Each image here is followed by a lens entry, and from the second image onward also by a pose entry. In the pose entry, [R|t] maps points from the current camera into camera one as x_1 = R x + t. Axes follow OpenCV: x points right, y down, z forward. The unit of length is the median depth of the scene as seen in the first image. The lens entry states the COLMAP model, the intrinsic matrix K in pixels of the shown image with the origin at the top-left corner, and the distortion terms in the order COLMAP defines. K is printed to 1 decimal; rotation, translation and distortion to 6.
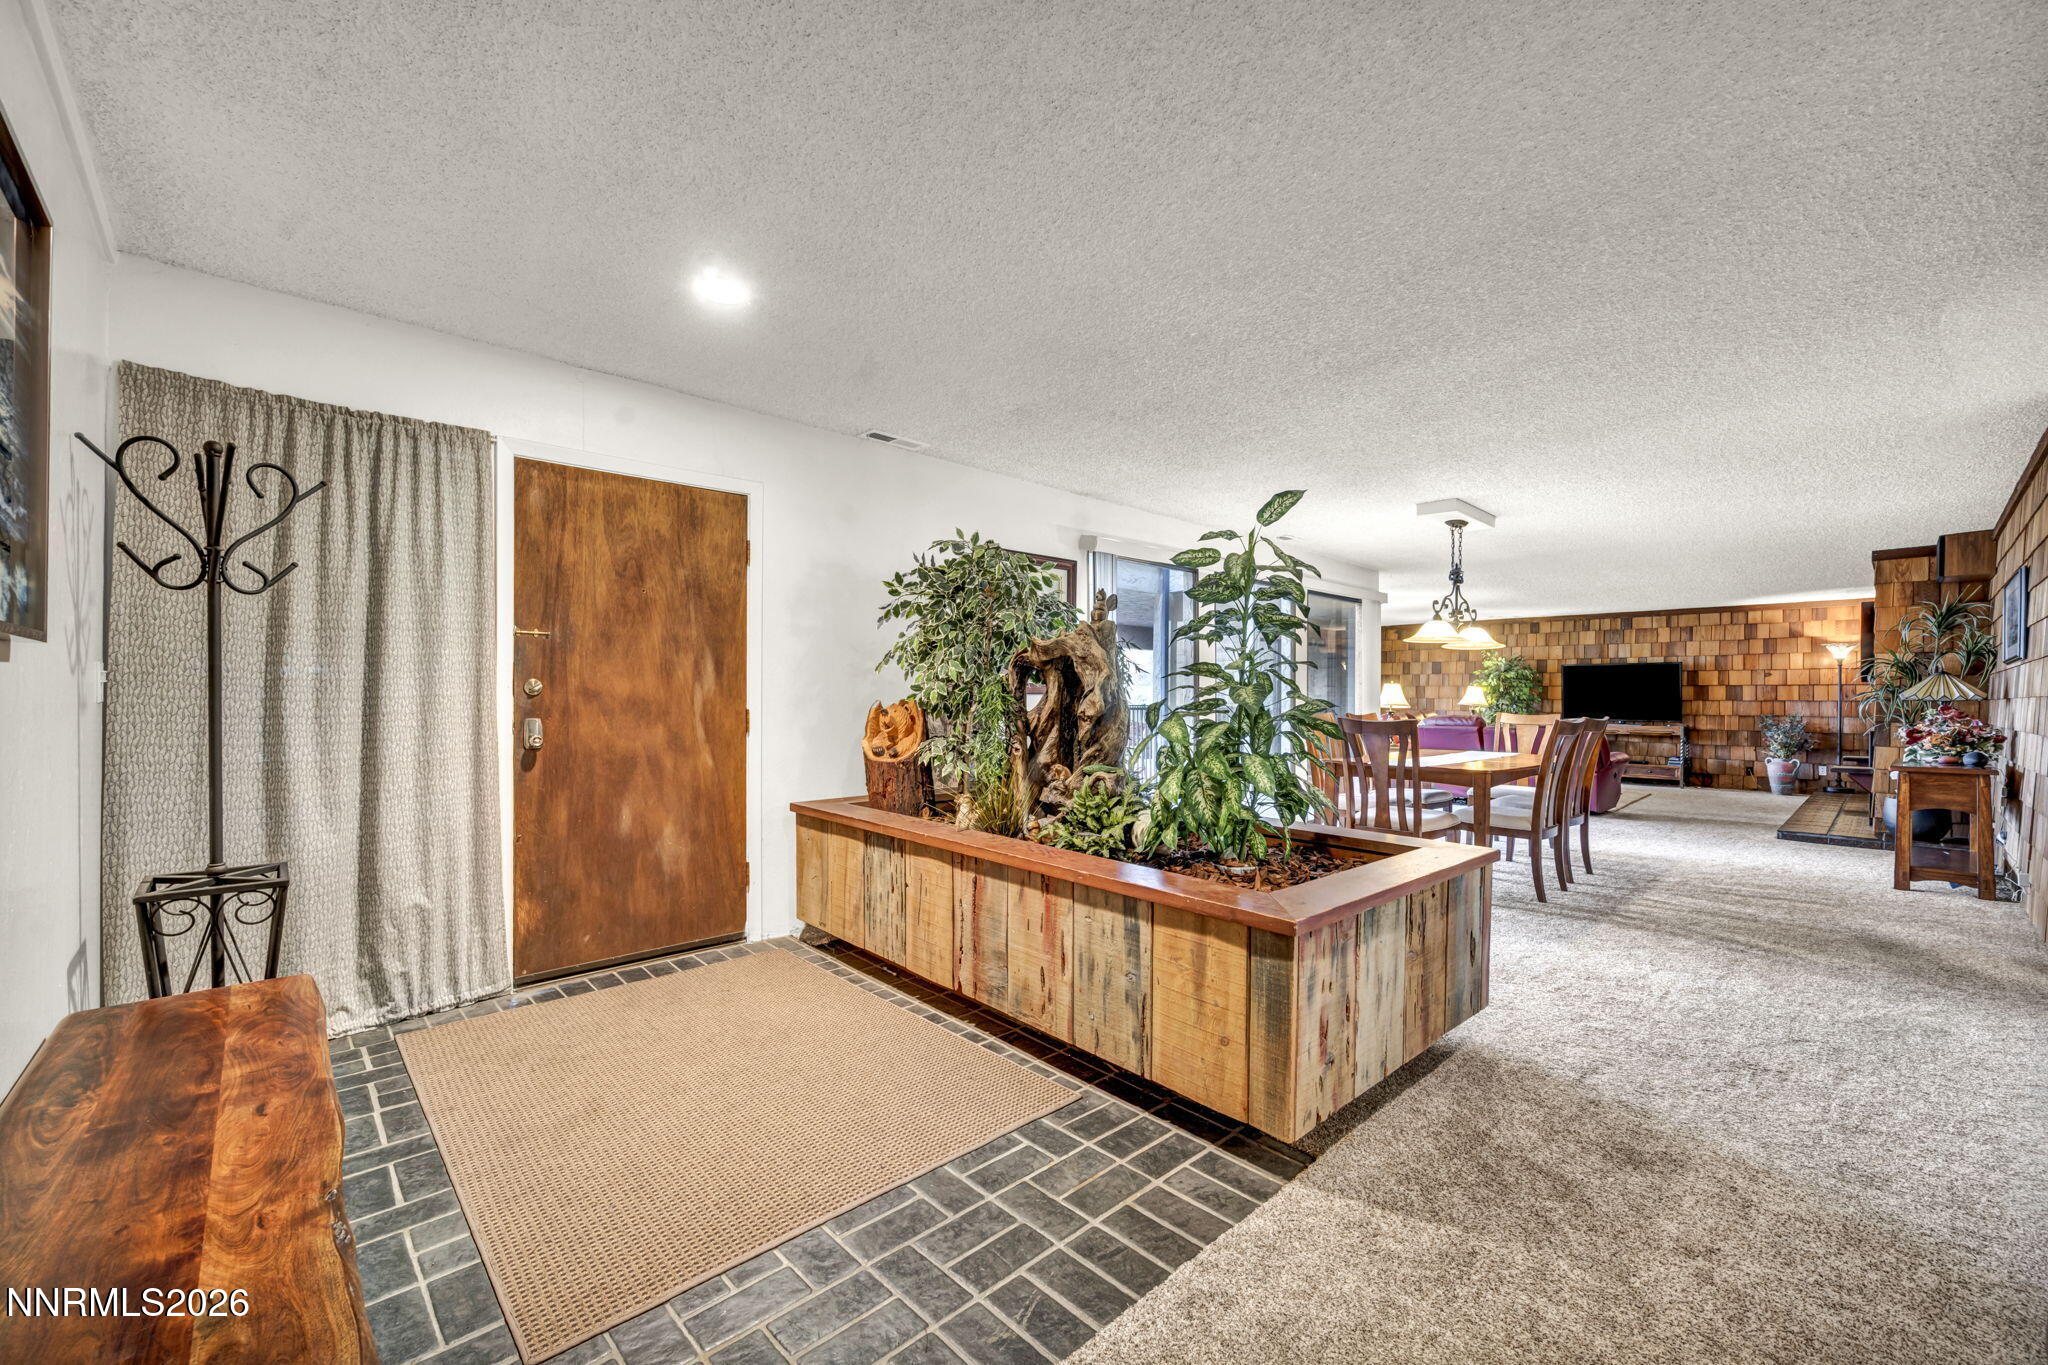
lens RADIAL K [[812.8, 0, 1031.4], [0, 812.8, 695.4], [0, 0, 1]] dist [-0.004648, 0.001203]
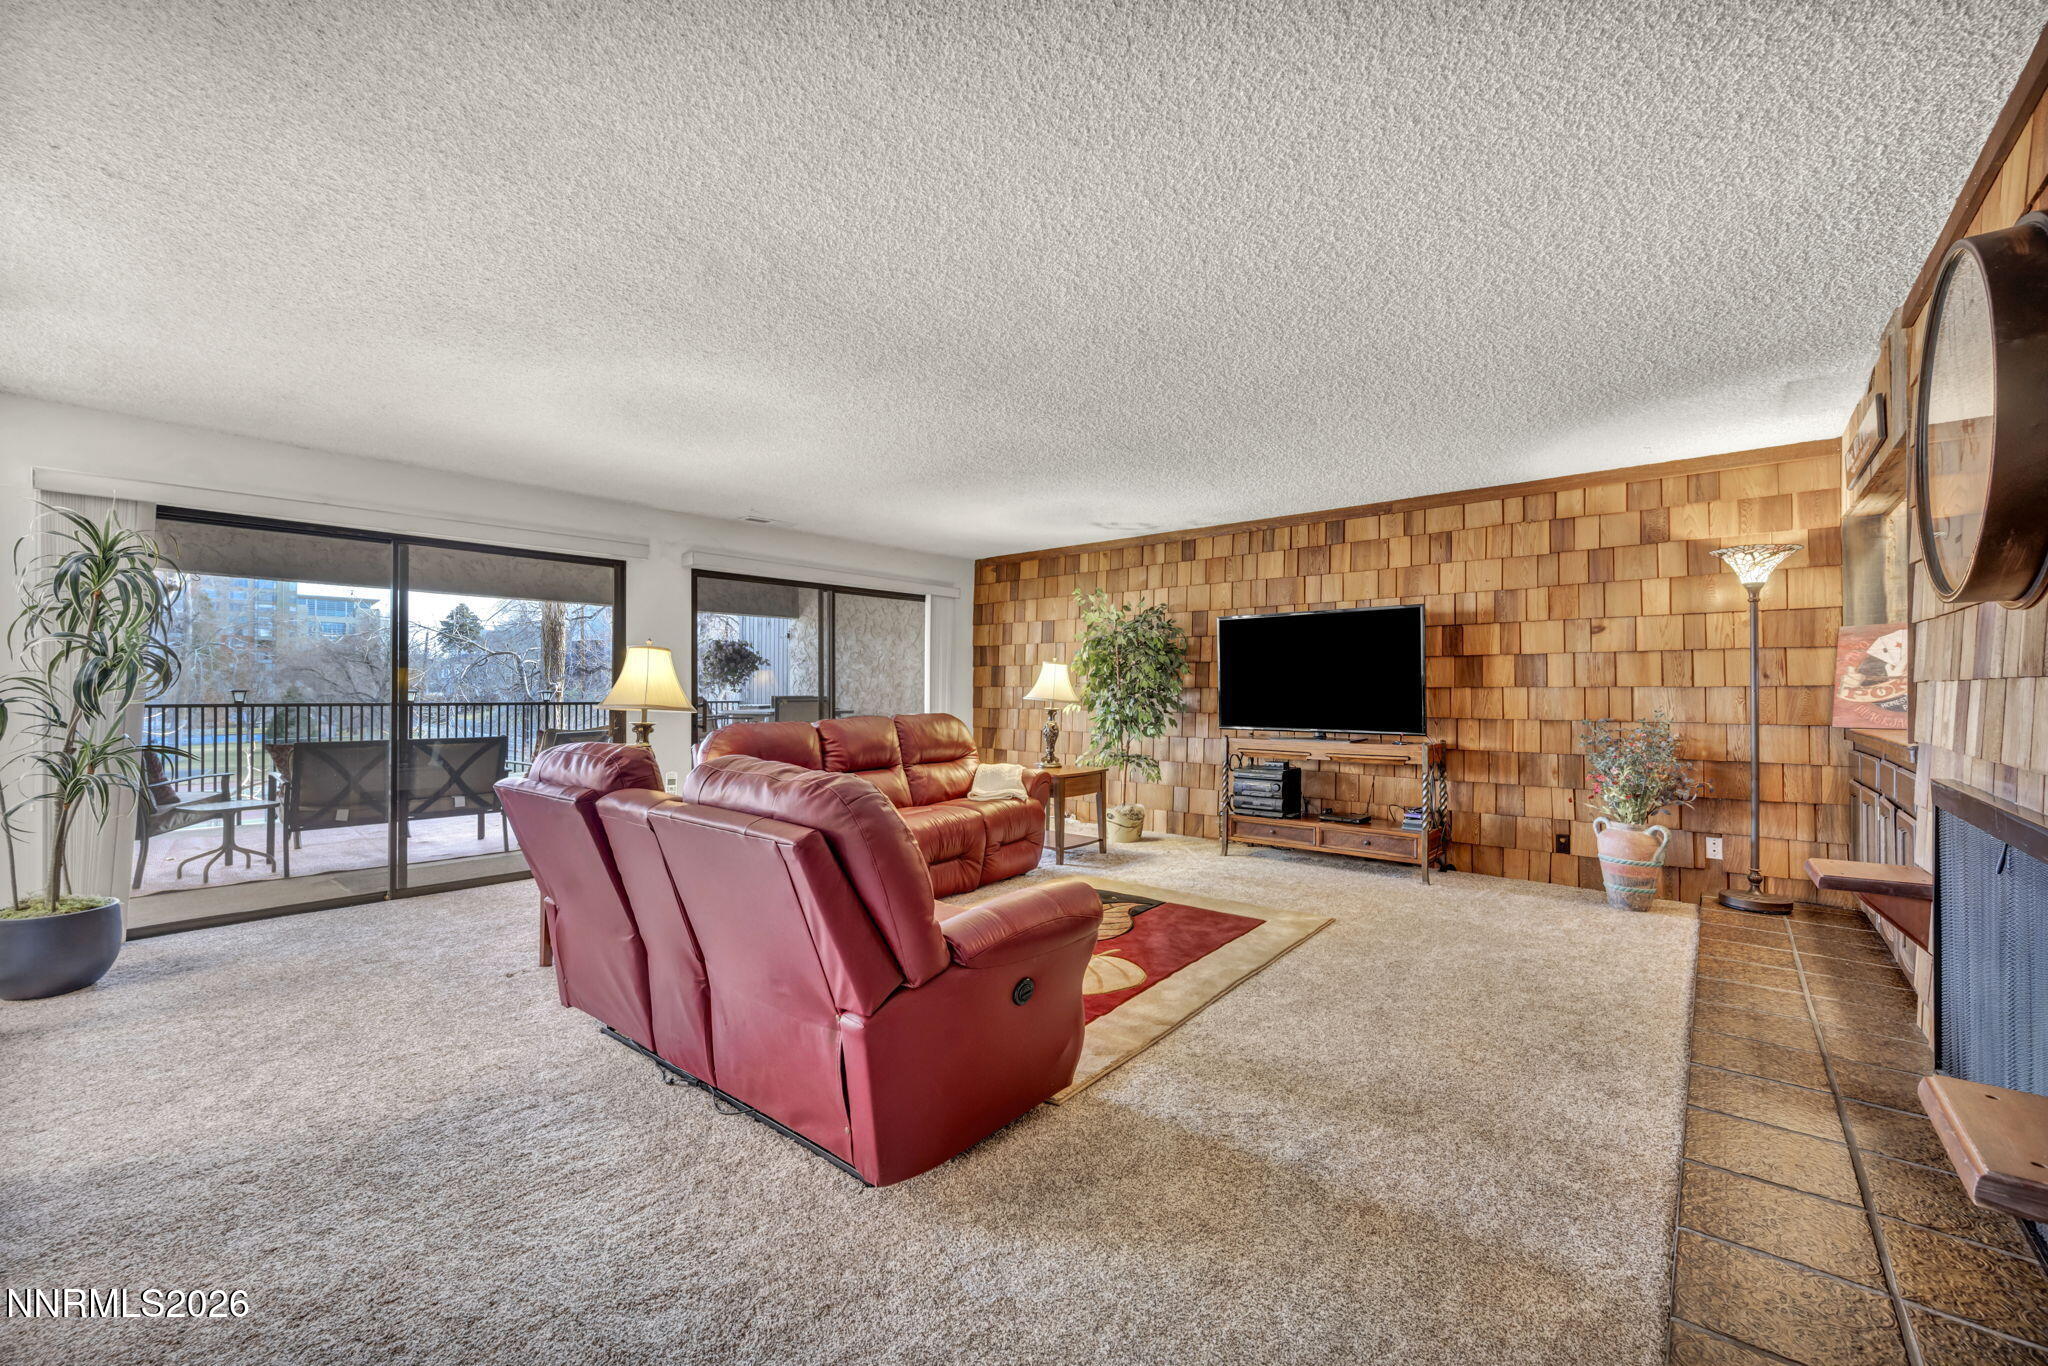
lens RADIAL K [[812.8, 0, 1017.3], [0, 812.8, 681.6], [0, 0, 1]] dist [-0.004648, 0.001203]
pose [[0.994804, -0.004782, 0.101694, 0.572879], [0.005539, 0.999959, -0.007154, 0.005124], [-0.101655, 0.007680, 0.994790, 0.617737]]
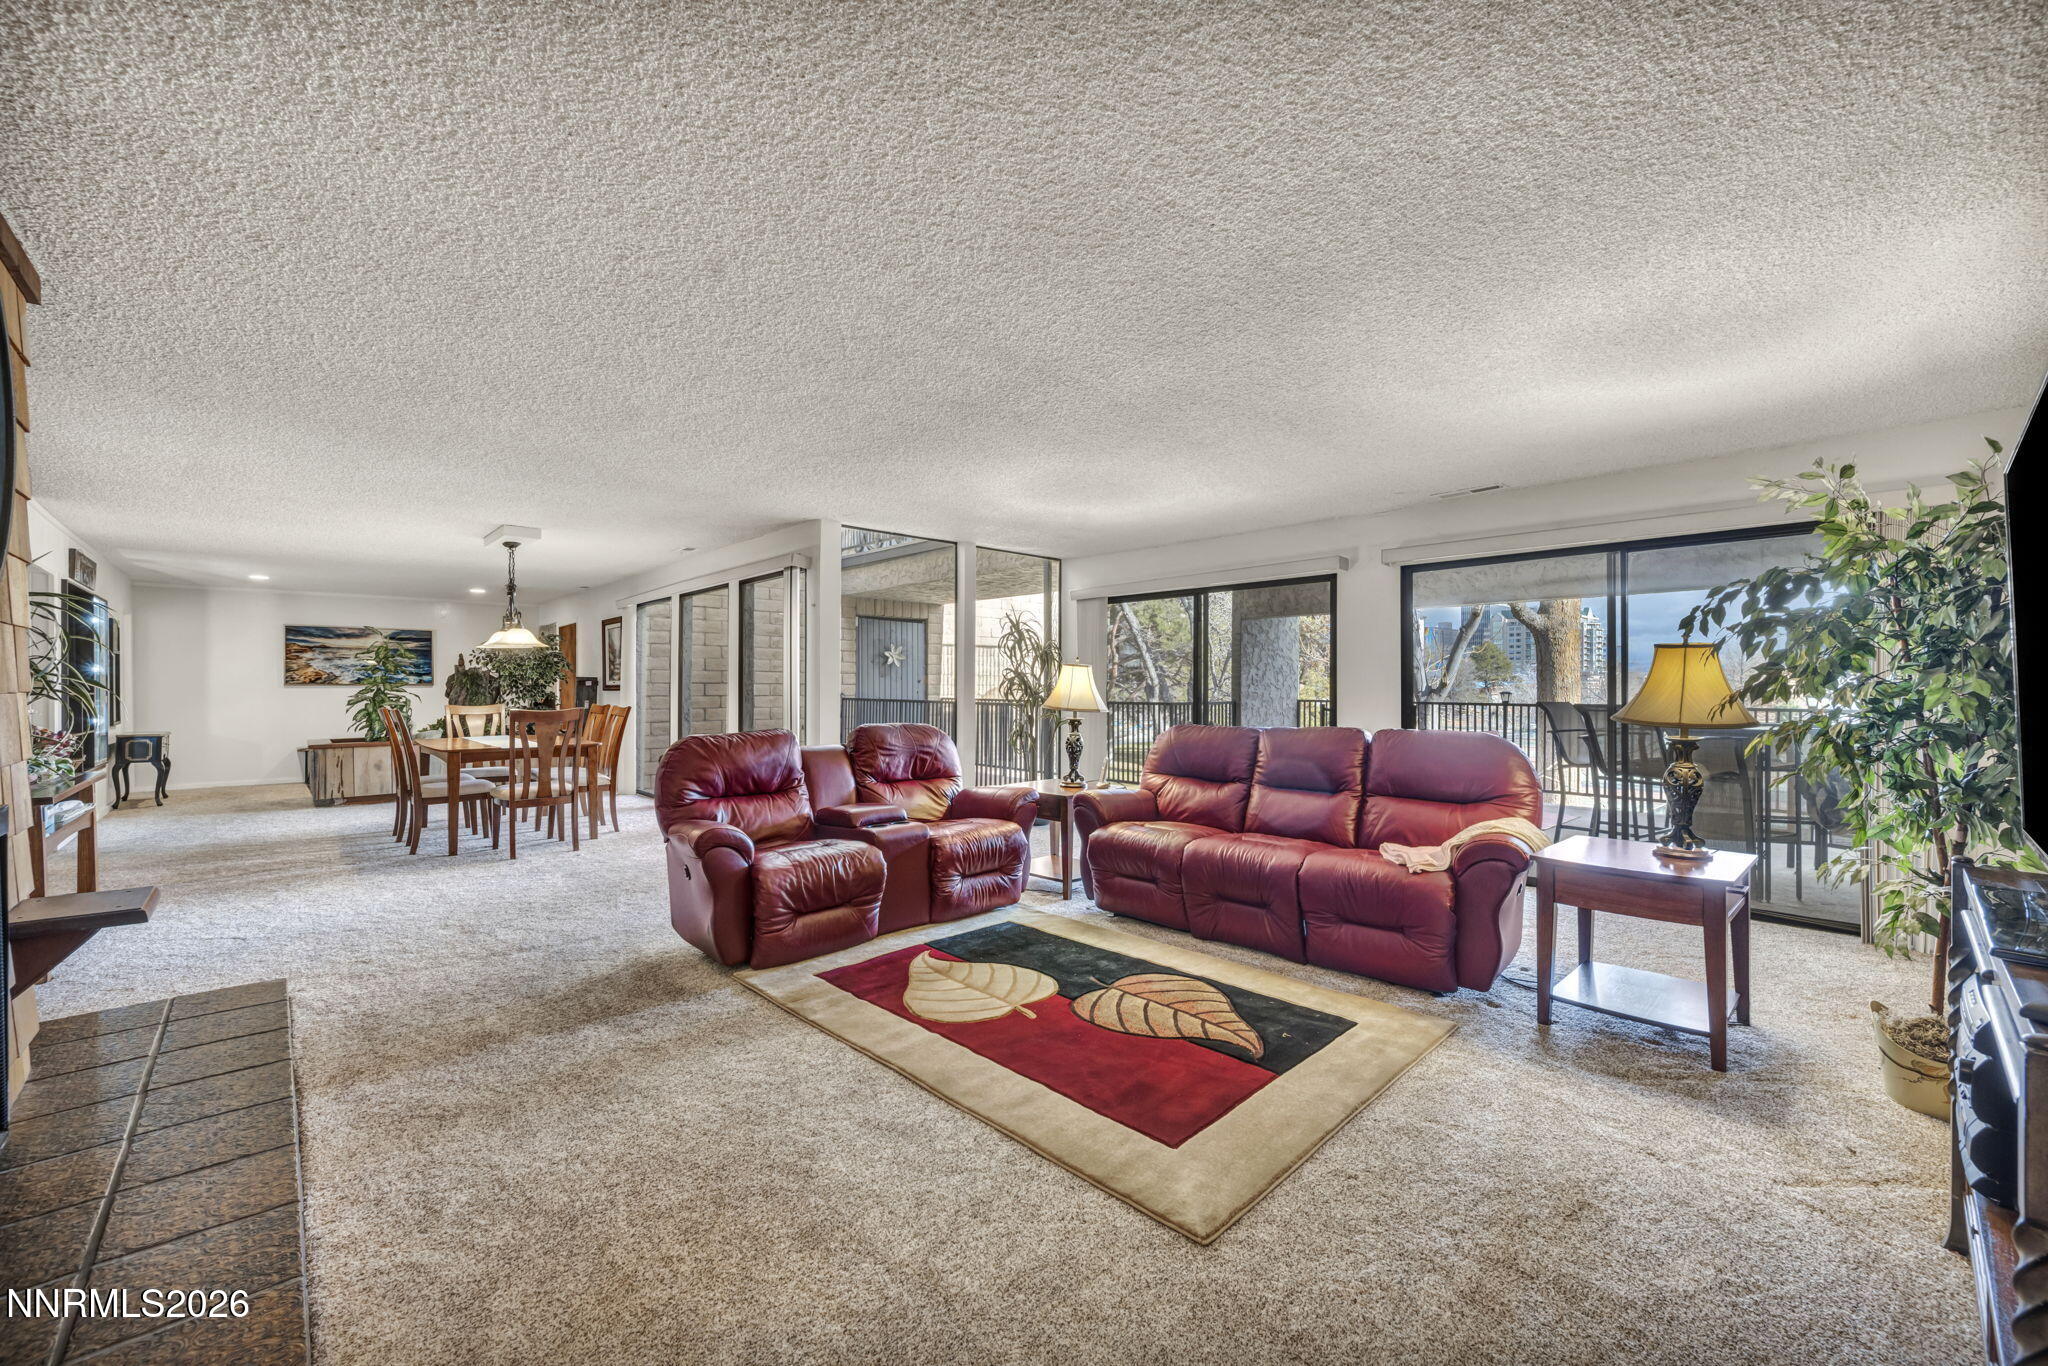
lens RADIAL K [[812.8, 0, 1021.6], [0, 812.8, 689.1], [0, 0, 1]] dist [-0.004648, 0.001203]
pose [[-0.011832, -0.010142, -0.999879, 1.342711], [-0.000974, 0.999948, -0.010131, 0.008475], [0.999930, 0.000854, -0.011842, 1.343288]]
